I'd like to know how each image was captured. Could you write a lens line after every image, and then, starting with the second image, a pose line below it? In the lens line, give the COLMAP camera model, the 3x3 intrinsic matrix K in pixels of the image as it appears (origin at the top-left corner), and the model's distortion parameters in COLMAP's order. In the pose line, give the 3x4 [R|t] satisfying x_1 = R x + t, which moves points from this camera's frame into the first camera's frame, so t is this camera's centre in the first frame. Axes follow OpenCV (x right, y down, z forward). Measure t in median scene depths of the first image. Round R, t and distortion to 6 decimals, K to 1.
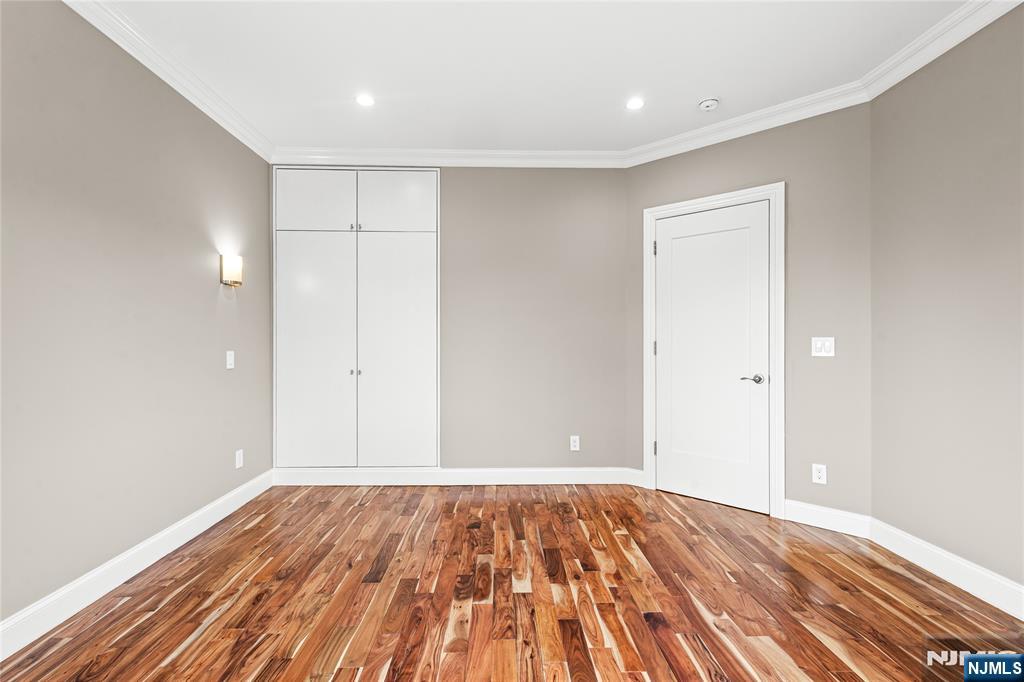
lens RADIAL K [[477.0, 0, 509.0], [0, 477.0, 334.2], [0, 0, 1]] dist [0.006555, -0.003489]
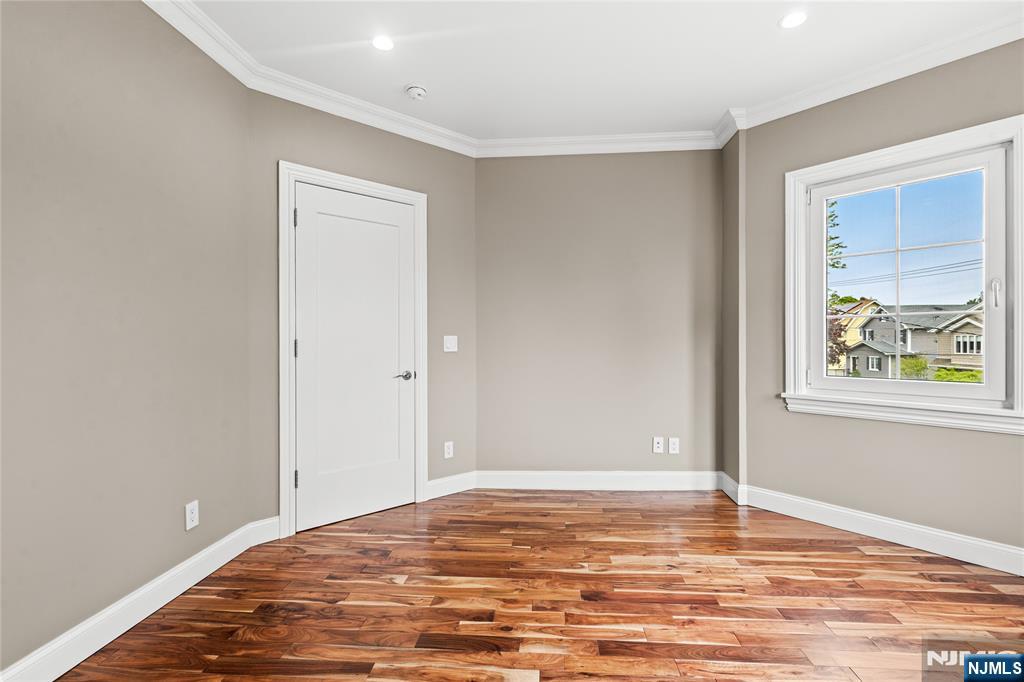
lens RADIAL K [[477.0, 0, 514.3], [0, 477.0, 339.3], [0, 0, 1]] dist [0.006555, -0.003489]
pose [[0.102200, 0.000721, 0.994764, -0.573951], [-0.008598, 0.999963, 0.000159, 0.015062], [-0.994727, -0.008569, 0.102203, 0.786009]]
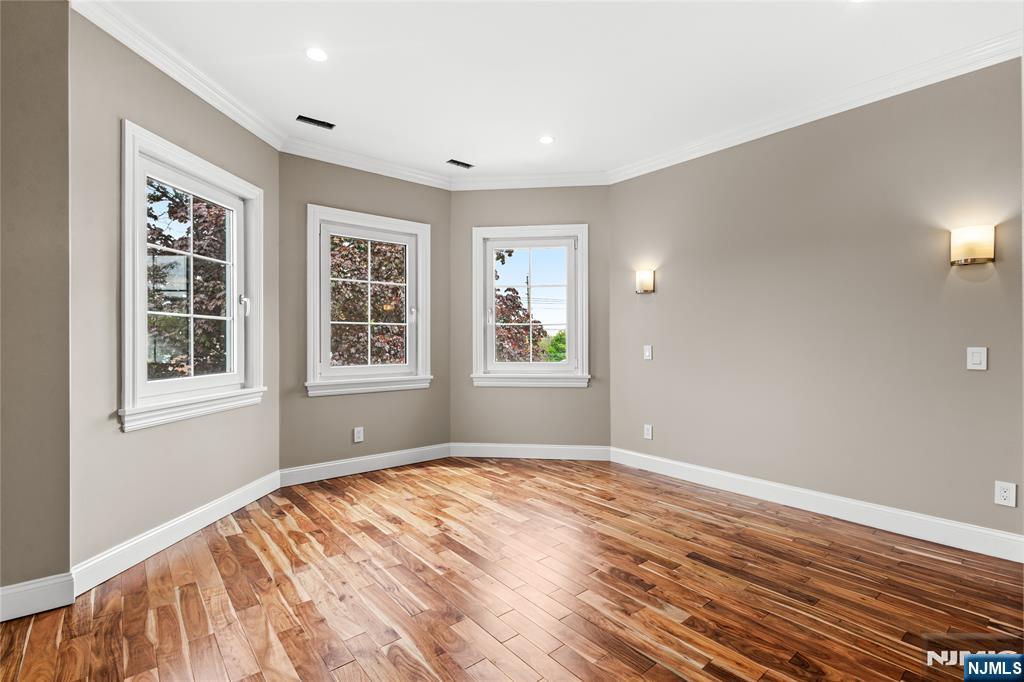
lens RADIAL K [[477.0, 0, 514.0], [0, 477.0, 338.3], [0, 0, 1]] dist [0.006555, -0.003489]
pose [[-0.778772, 0.000934, -0.627306, 0.605243], [0.008497, 0.999923, -0.009061, 0.024672], [0.627250, -0.012387, -0.778720, 1.361214]]
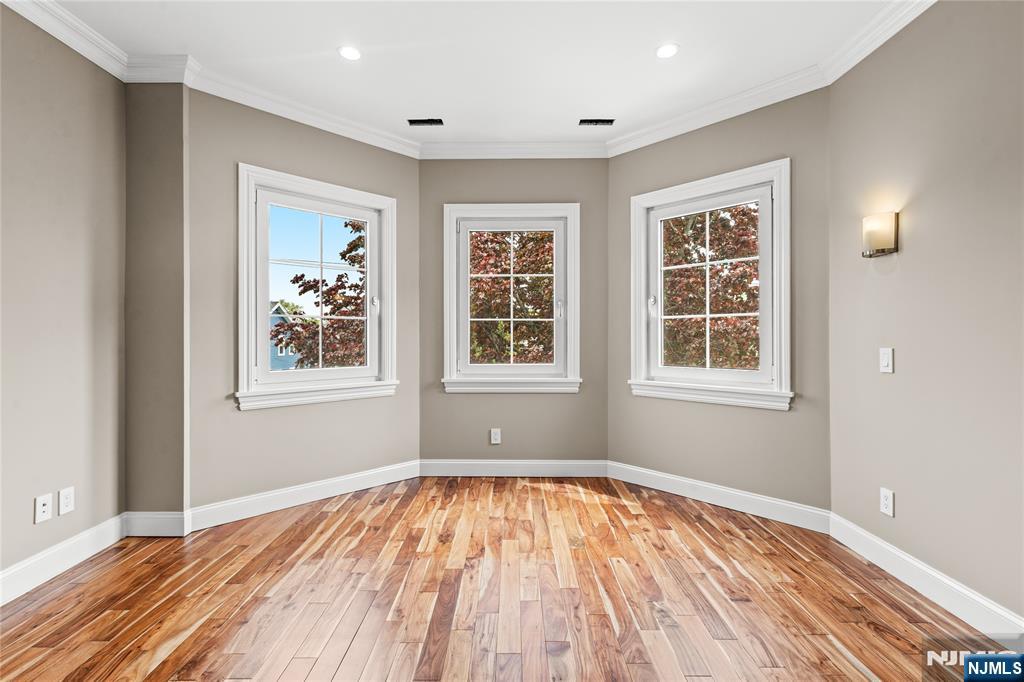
lens RADIAL K [[477.0, 0, 507.3], [0, 477.0, 335.7], [0, 0, 1]] dist [0.006555, -0.003489]
pose [[-0.999546, 0.003897, 0.029863, -0.025774], [0.003627, 0.999952, -0.009114, 0.020853], [-0.029897, -0.009002, -0.999512, 1.320389]]
